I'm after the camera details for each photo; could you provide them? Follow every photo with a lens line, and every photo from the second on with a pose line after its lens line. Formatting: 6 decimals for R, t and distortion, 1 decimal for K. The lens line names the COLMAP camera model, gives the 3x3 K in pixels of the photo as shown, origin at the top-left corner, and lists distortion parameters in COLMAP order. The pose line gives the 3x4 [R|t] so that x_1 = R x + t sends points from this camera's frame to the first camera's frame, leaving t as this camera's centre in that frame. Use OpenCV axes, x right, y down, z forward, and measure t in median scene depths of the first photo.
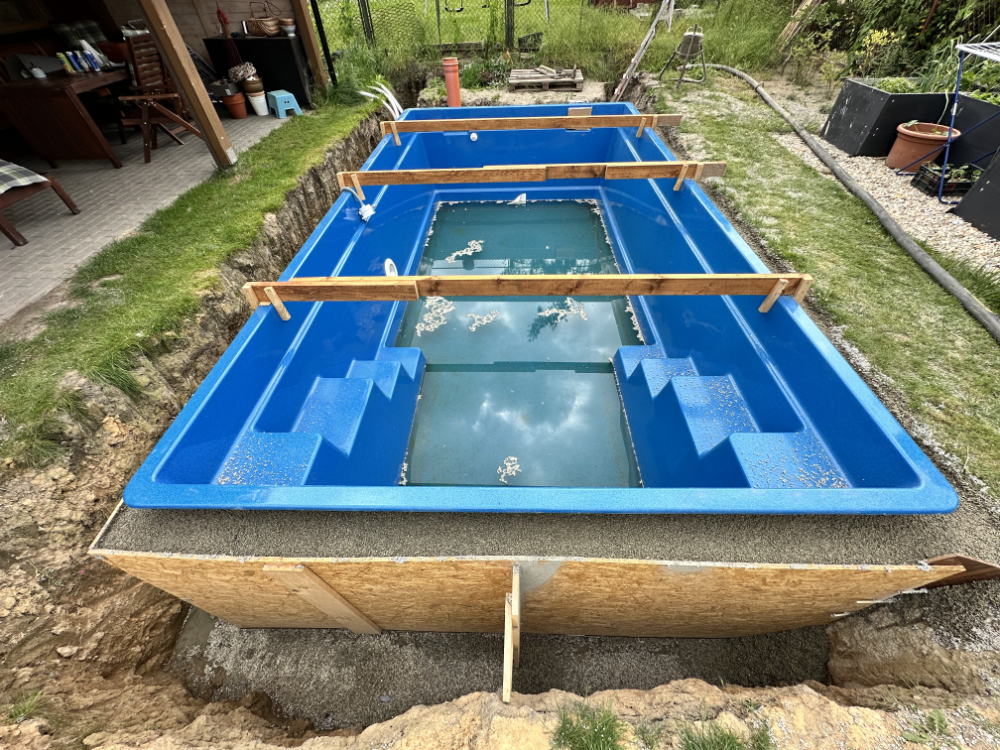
lens RADIAL K [[398.0, 0, 499.5], [0, 398.0, 377.4], [0, 0, 1]] dist [-0.002548, 0.000165]
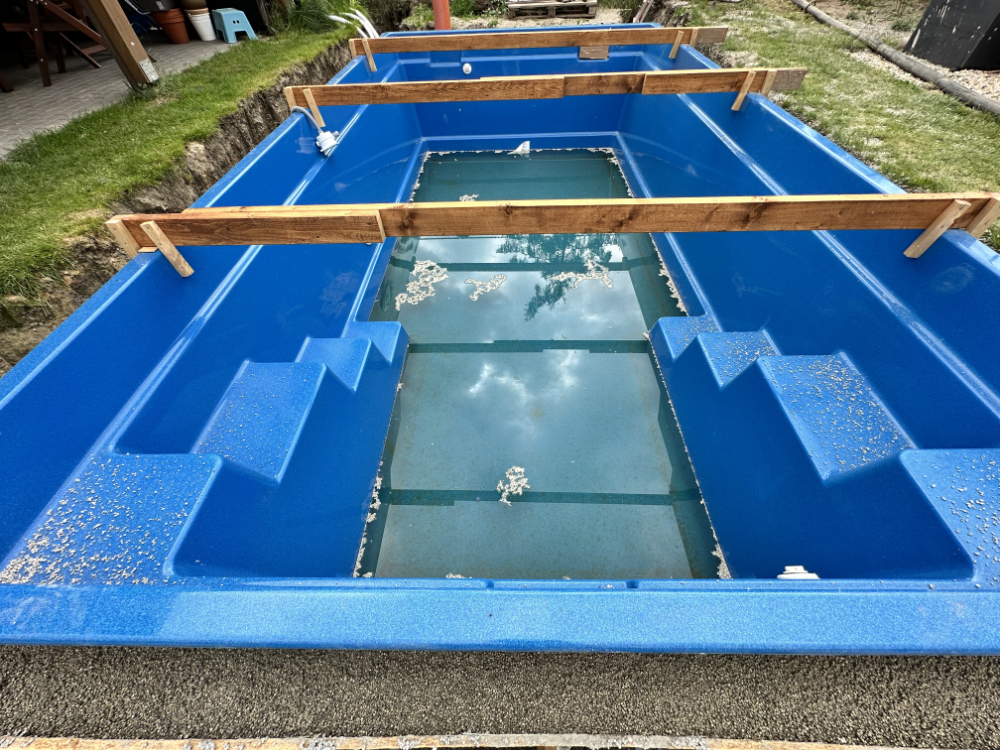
lens RADIAL K [[398.0, 0, 499.4], [0, 398.0, 376.6], [0, 0, 1]] dist [-0.002548, 0.000165]
pose [[0.999927, -0.008572, 0.008474, -0.019126], [0.008174, 0.998907, 0.046020, -0.002604], [-0.008859, -0.045947, 0.998905, 0.273975]]
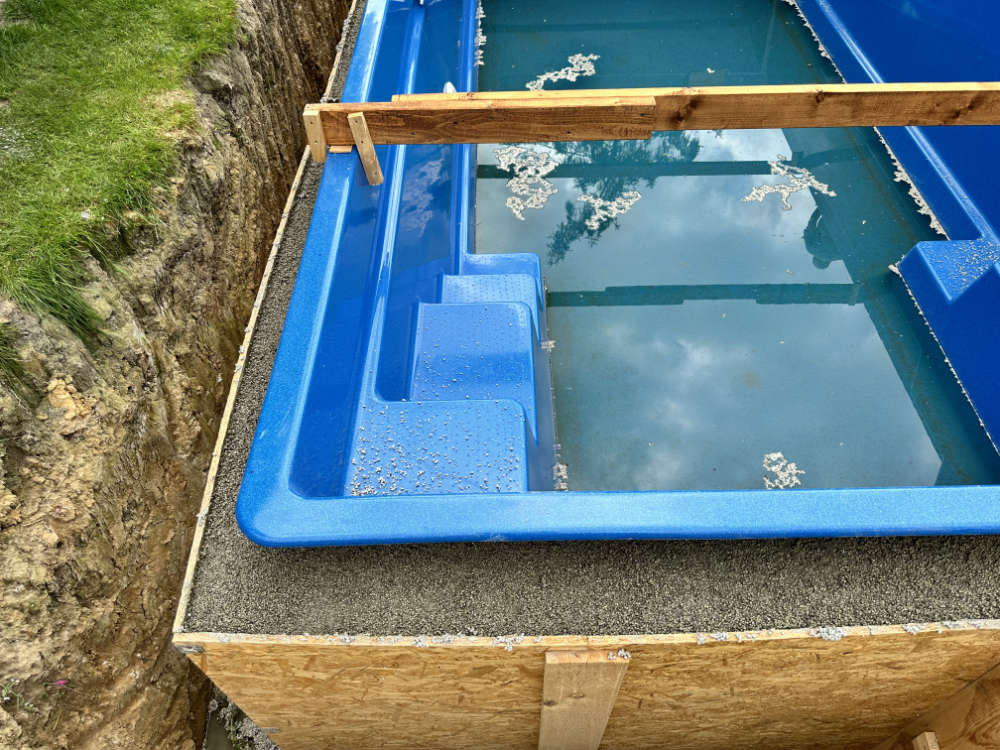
lens RADIAL K [[710.7, 0, 500.3], [0, 710.7, 376.4], [0, 0, 1]] dist [0.013205, -0.022687]
pose [[0.999392, -0.020042, 0.028517, -0.342459], [0.018300, 0.998025, 0.060096, 0.039284], [-0.029665, -0.059538, 0.997785, 0.072801]]
